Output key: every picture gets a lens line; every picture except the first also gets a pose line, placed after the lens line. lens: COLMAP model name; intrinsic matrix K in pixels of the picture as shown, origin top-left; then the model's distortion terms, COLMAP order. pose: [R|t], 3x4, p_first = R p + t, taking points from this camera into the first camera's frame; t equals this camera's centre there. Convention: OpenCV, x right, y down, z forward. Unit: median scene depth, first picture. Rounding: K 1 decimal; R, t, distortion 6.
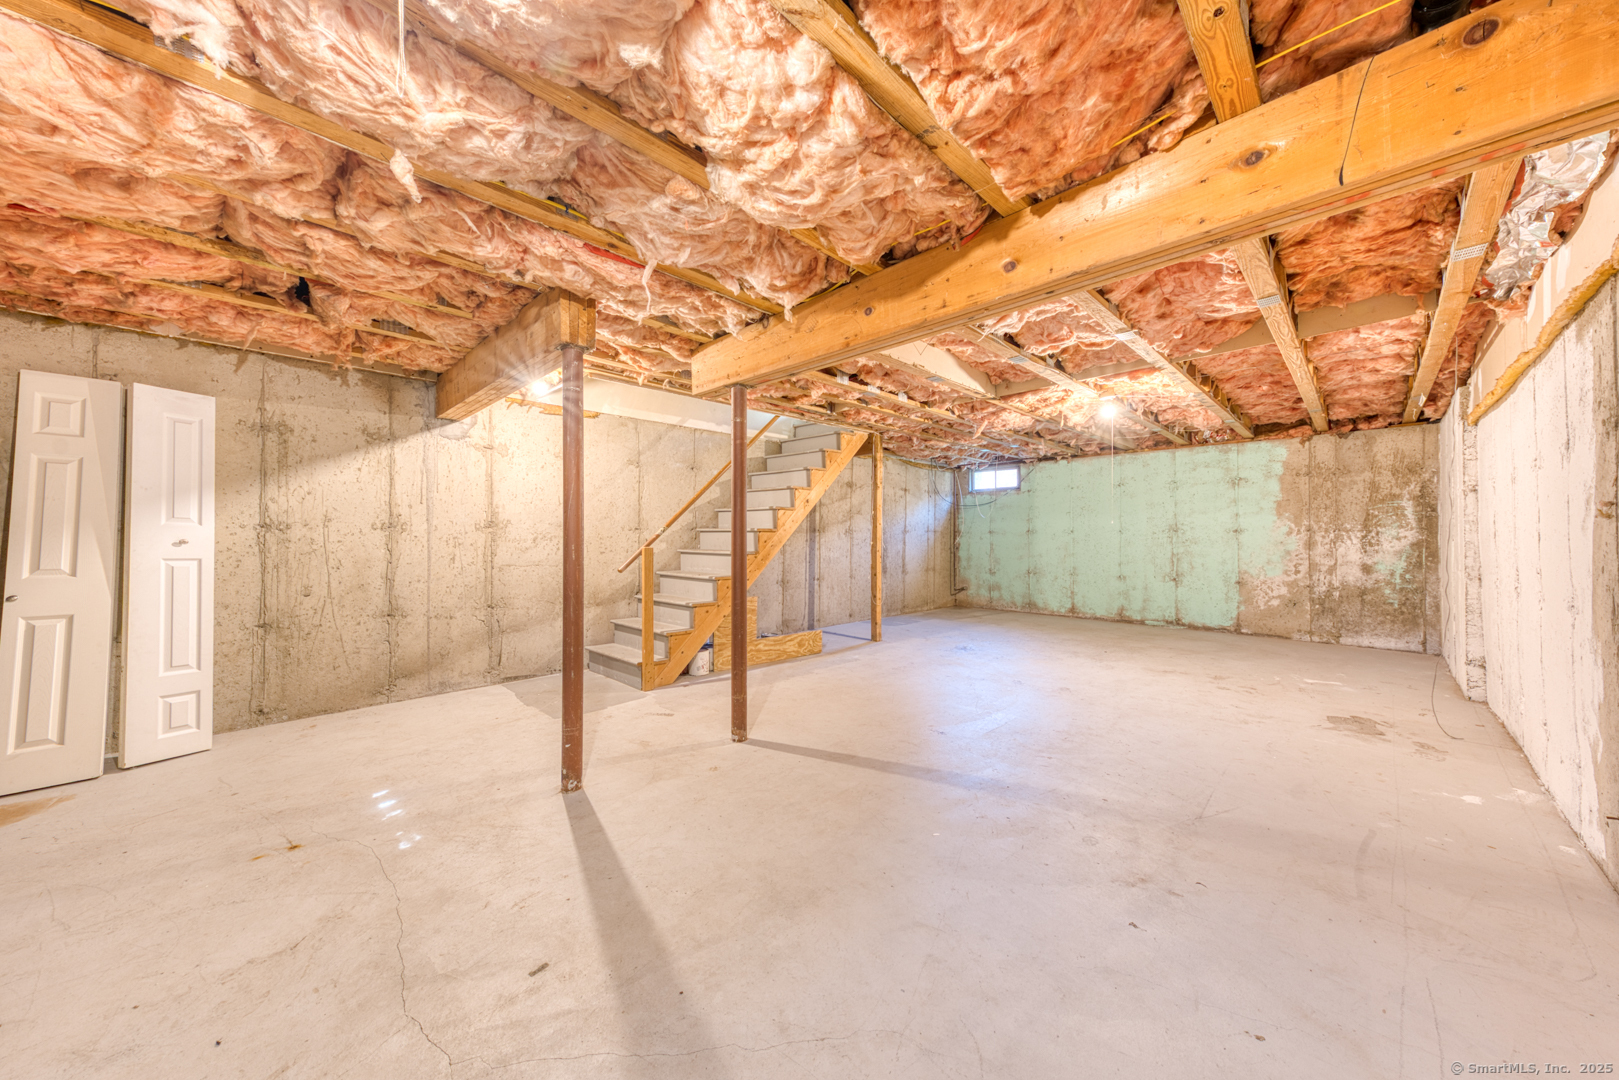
lens RADIAL K [[574.8, 0, 811.8], [0, 574.8, 531.0], [0, 0, 1]] dist [0.017619, -0.002240]
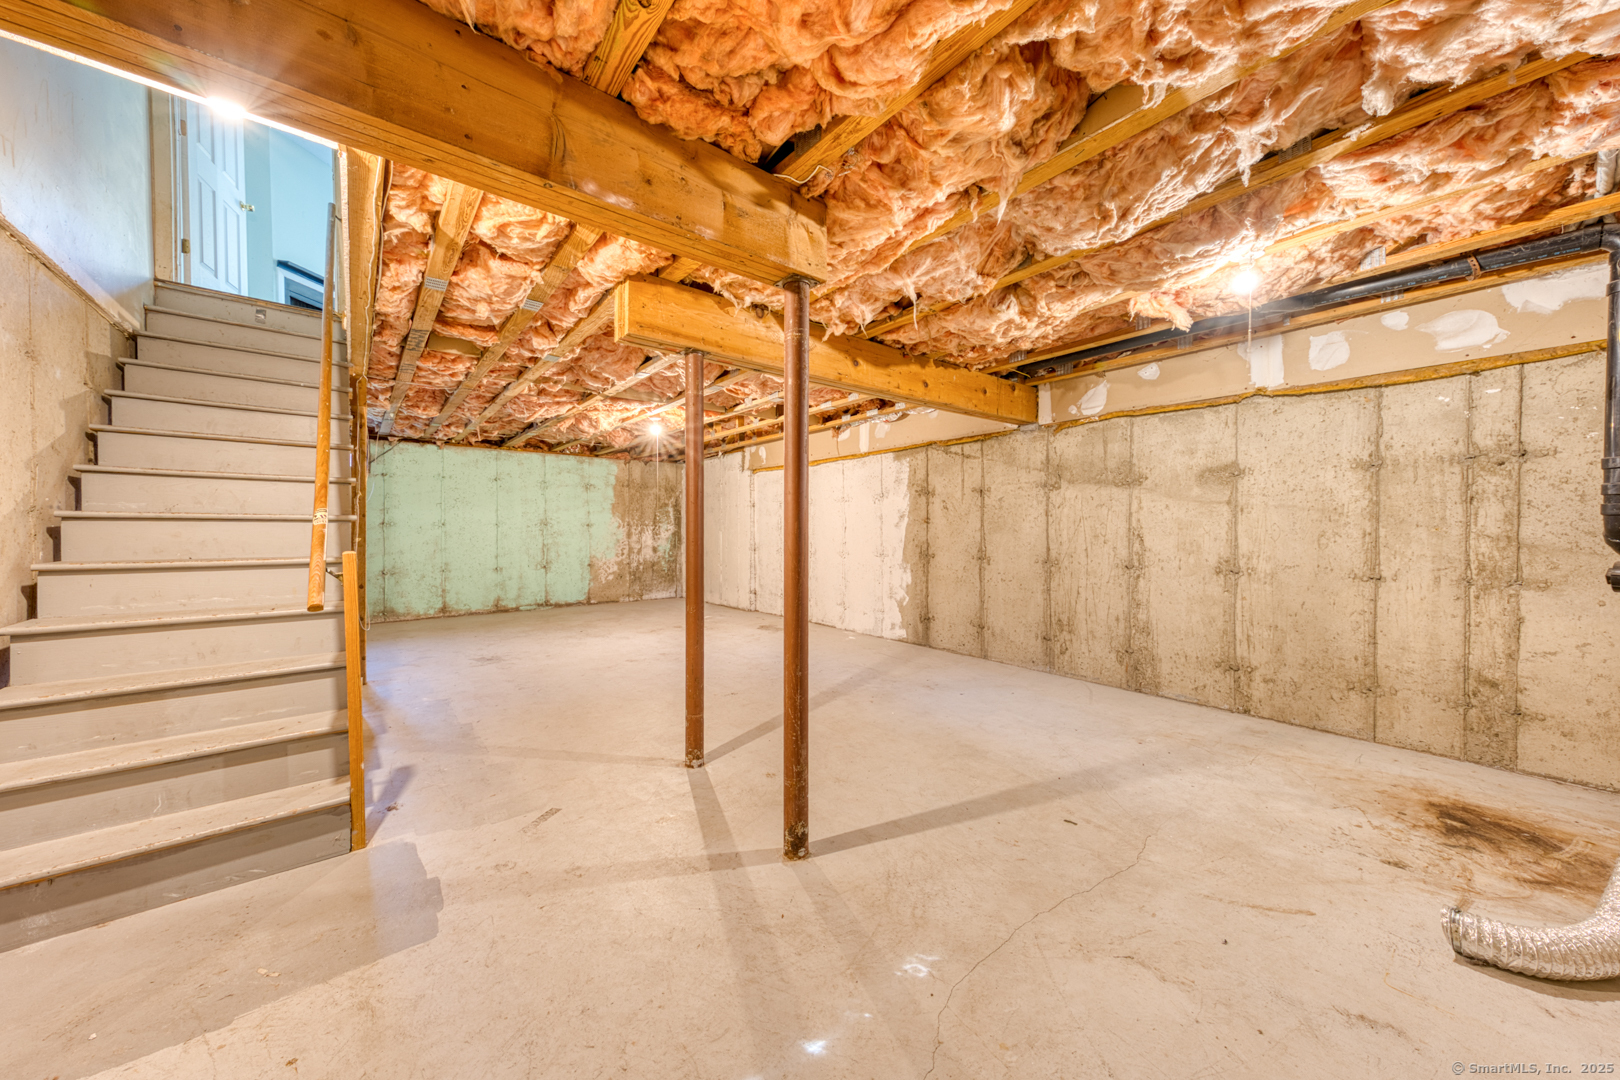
lens RADIAL K [[575.2, 0, 812.3], [0, 575.2, 531.0], [0, 0, 1]] dist [0.017619, -0.002240]
pose [[0.095077, -0.007292, 0.995443, -0.561195], [-0.004621, 0.999959, 0.007767, 0.000469], [-0.995459, -0.005338, 0.095039, 0.426615]]
